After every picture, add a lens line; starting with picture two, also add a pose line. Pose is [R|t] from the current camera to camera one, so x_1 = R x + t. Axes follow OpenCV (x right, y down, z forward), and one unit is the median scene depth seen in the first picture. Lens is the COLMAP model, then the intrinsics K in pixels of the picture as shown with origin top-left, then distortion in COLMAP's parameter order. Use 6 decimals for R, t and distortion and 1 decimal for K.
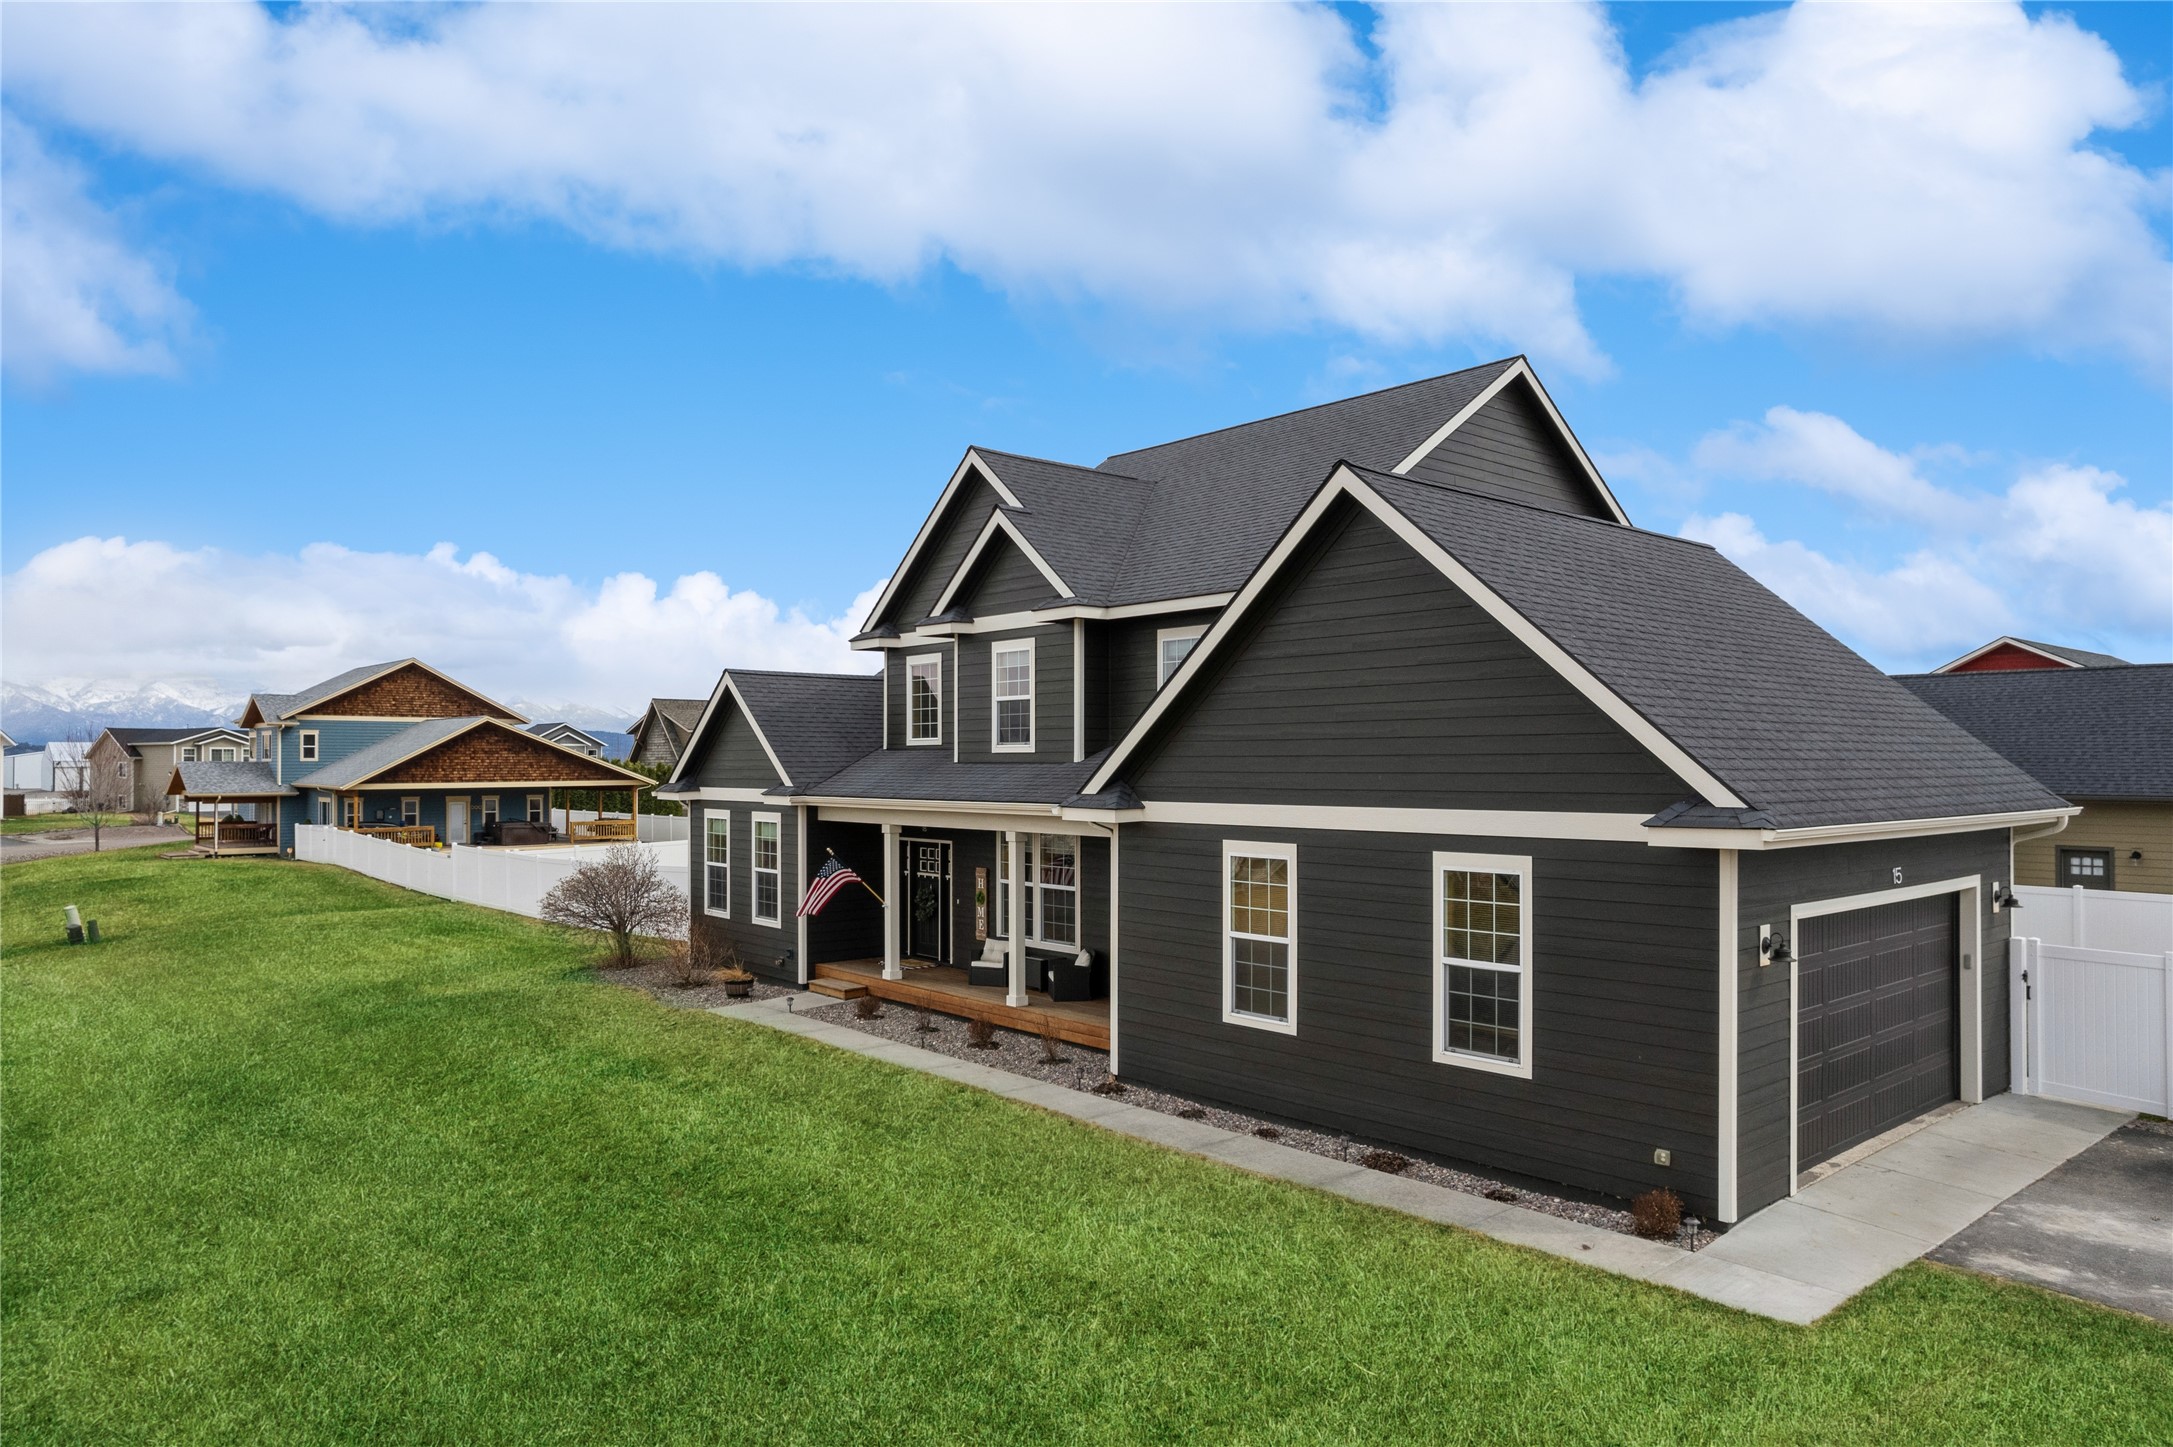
lens RADIAL K [[1397.2, 0, 1085.9], [0, 1397.2, 751.5], [0, 0, 1]] dist [-0.083492, 0.077097]
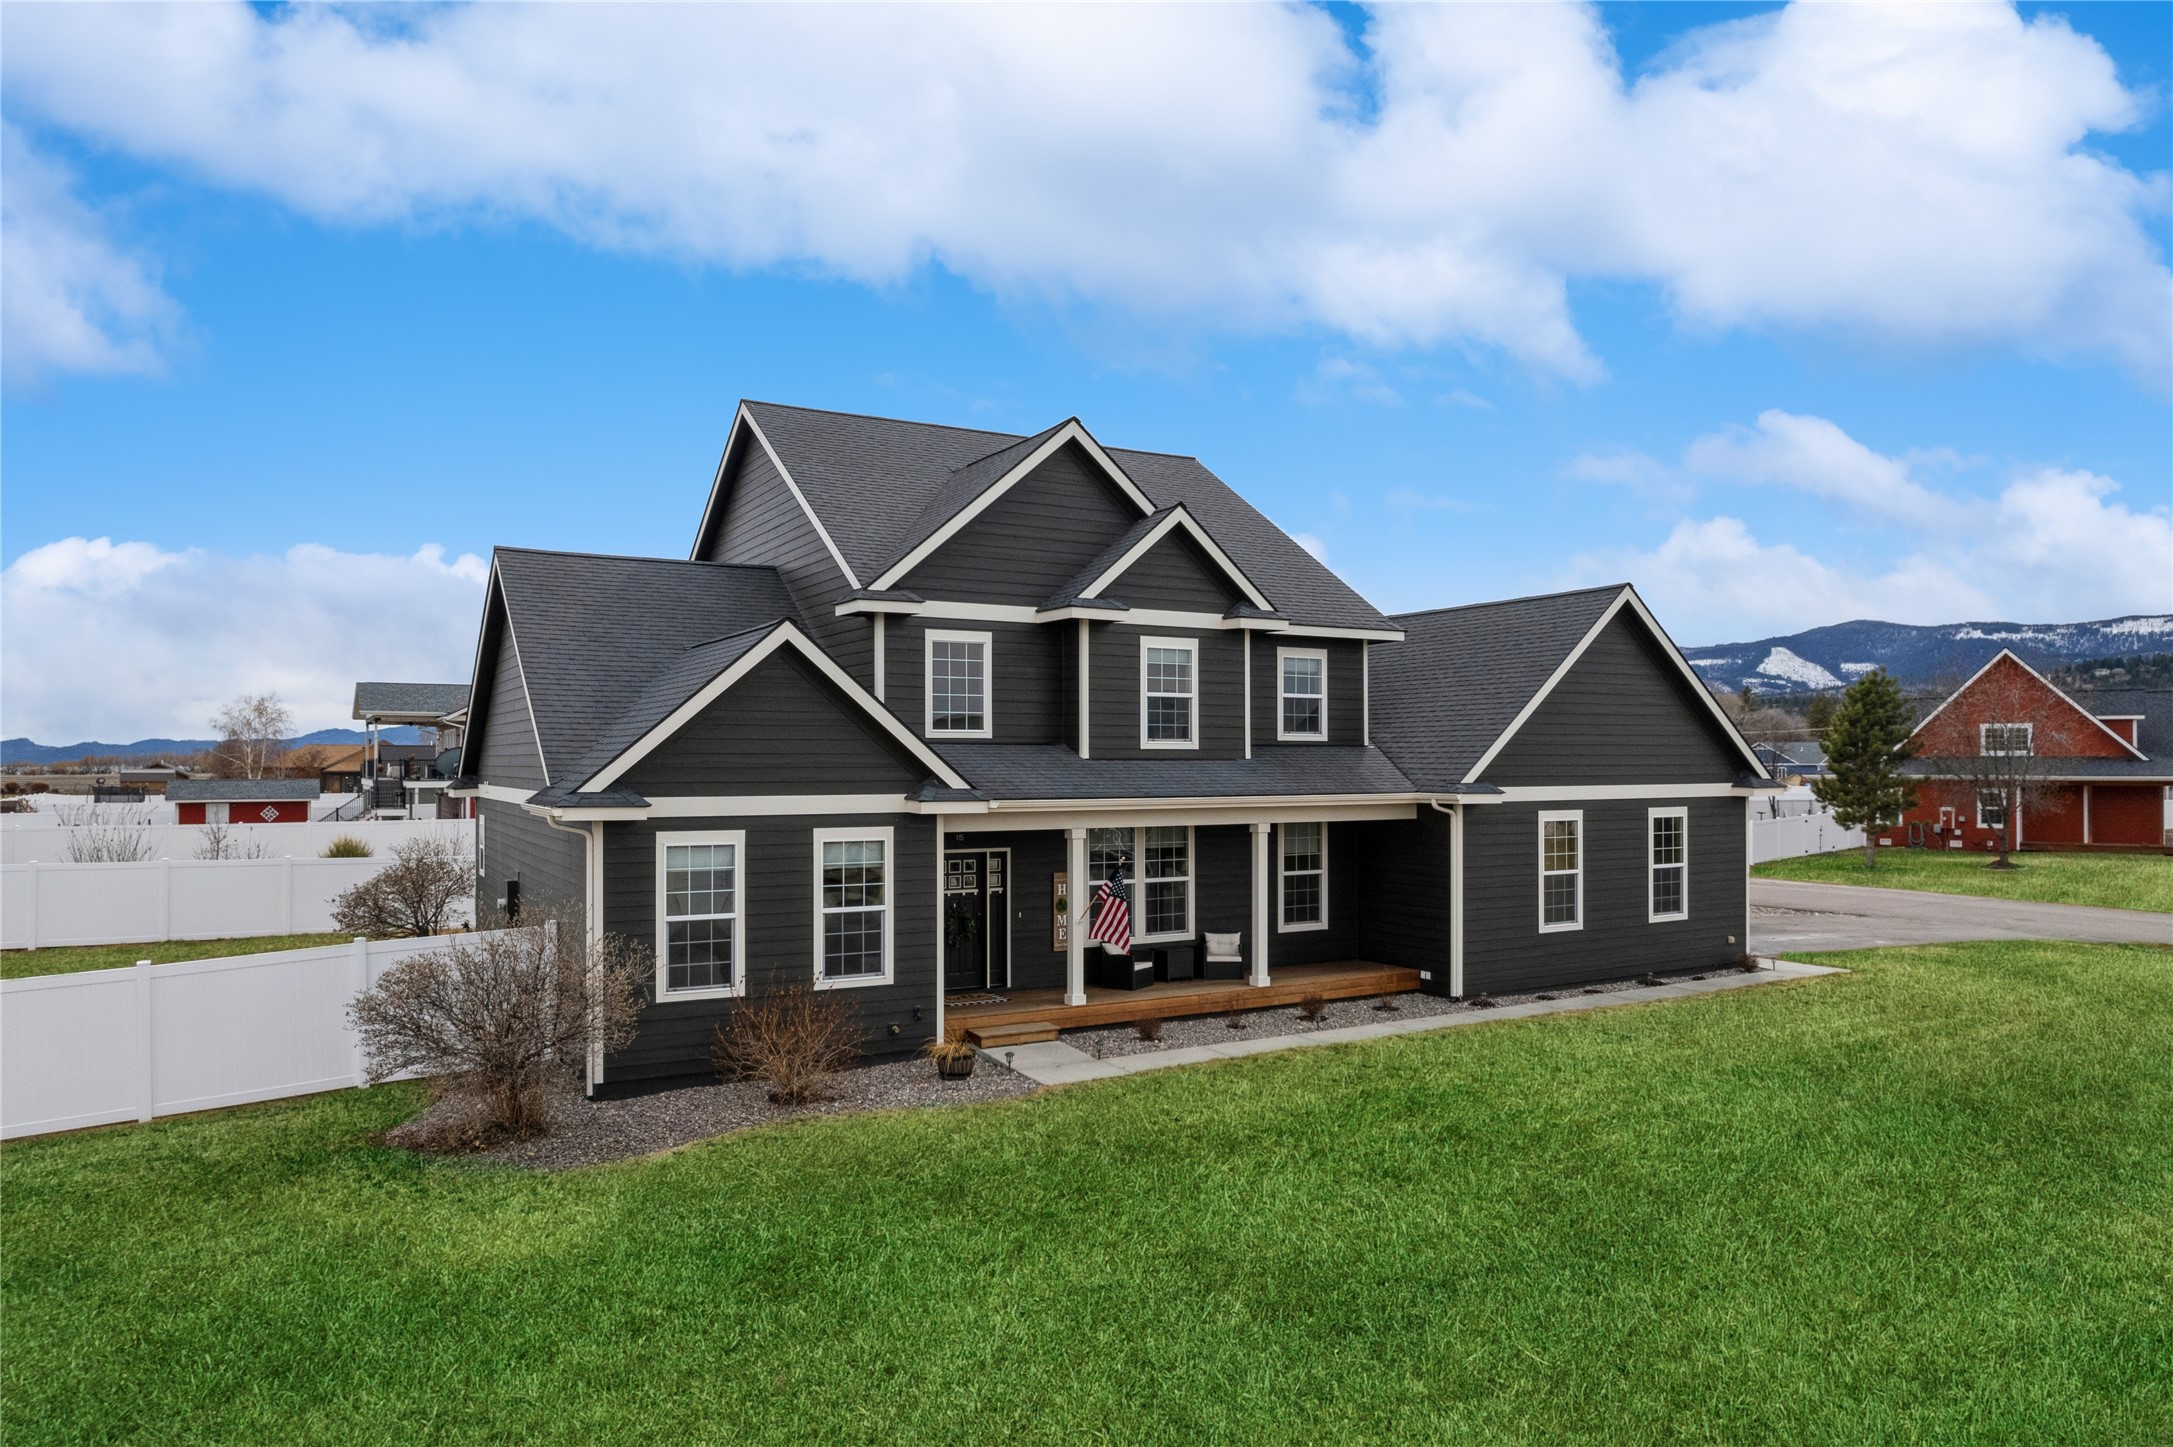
lens RADIAL K [[1397.2, 0, 1085.9], [0, 1397.2, 751.5], [0, 0, 1]] dist [-0.083492, 0.077097]
pose [[0.193443, 0.008263, 0.981077, -1.371240], [-0.007531, 0.999948, -0.006937, 0.013158], [-0.981083, -0.006046, 0.193495, 1.126452]]
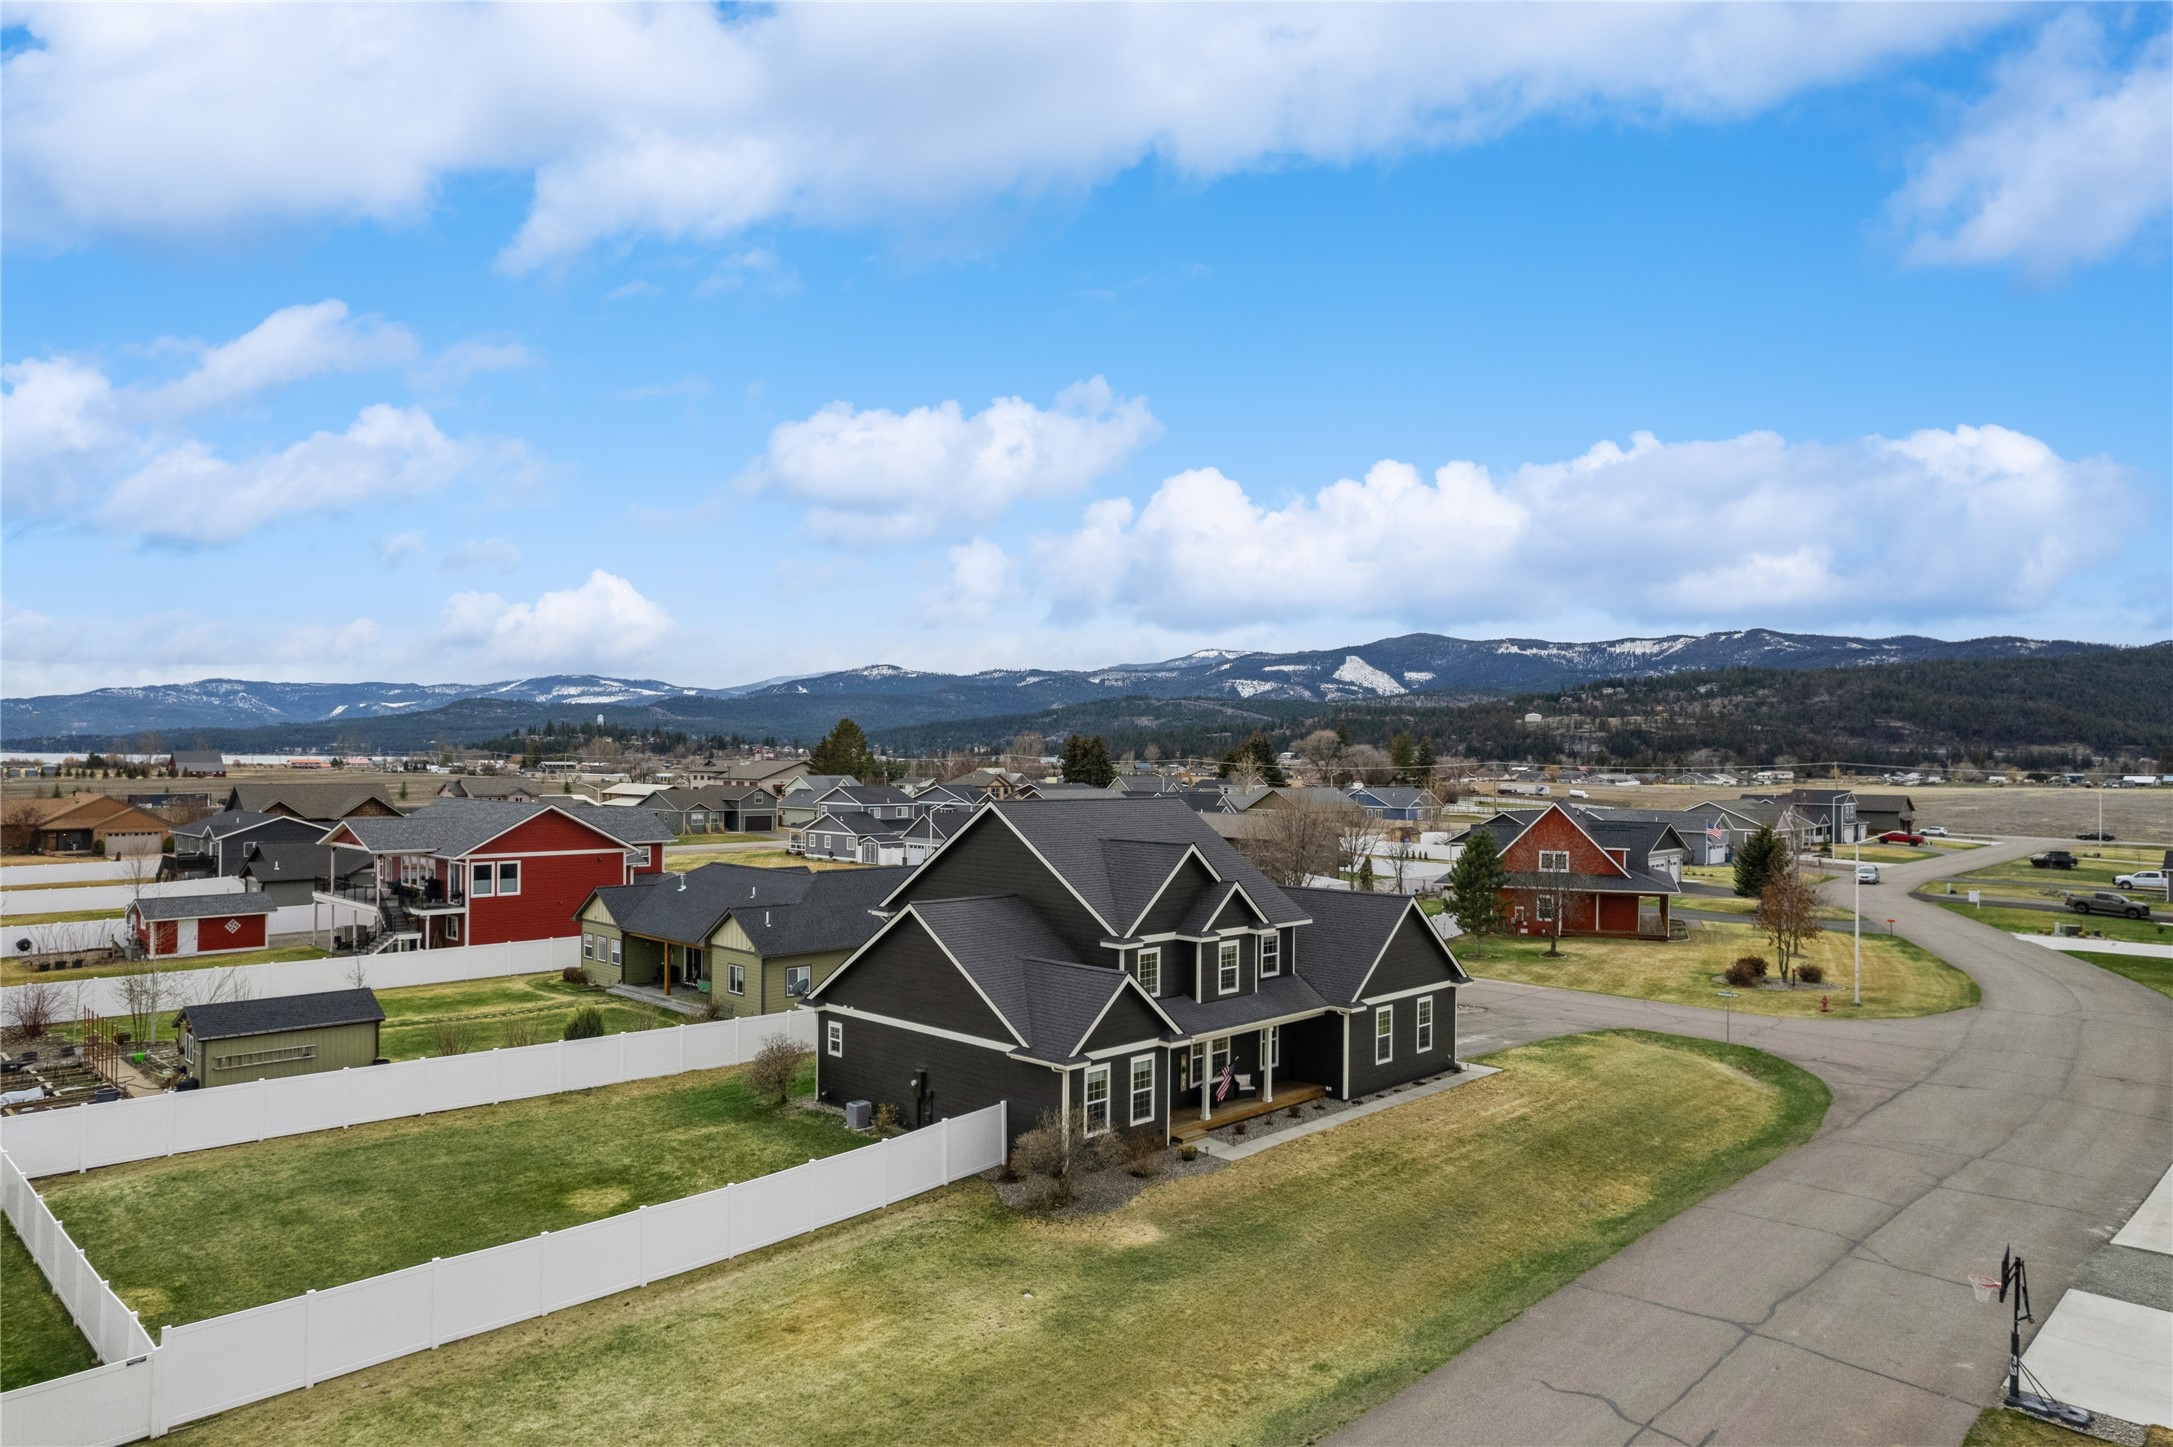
lens RADIAL K [[1397.2, 0, 1085.9], [0, 1397.2, 751.5], [0, 0, 1]] dist [-0.083492, 0.077097]
pose [[-0.084574, 0.003644, 0.996411, -2.837819], [-0.019105, 0.999804, -0.005278, -0.465356], [-0.996234, -0.019483, -0.084488, 1.835785]]
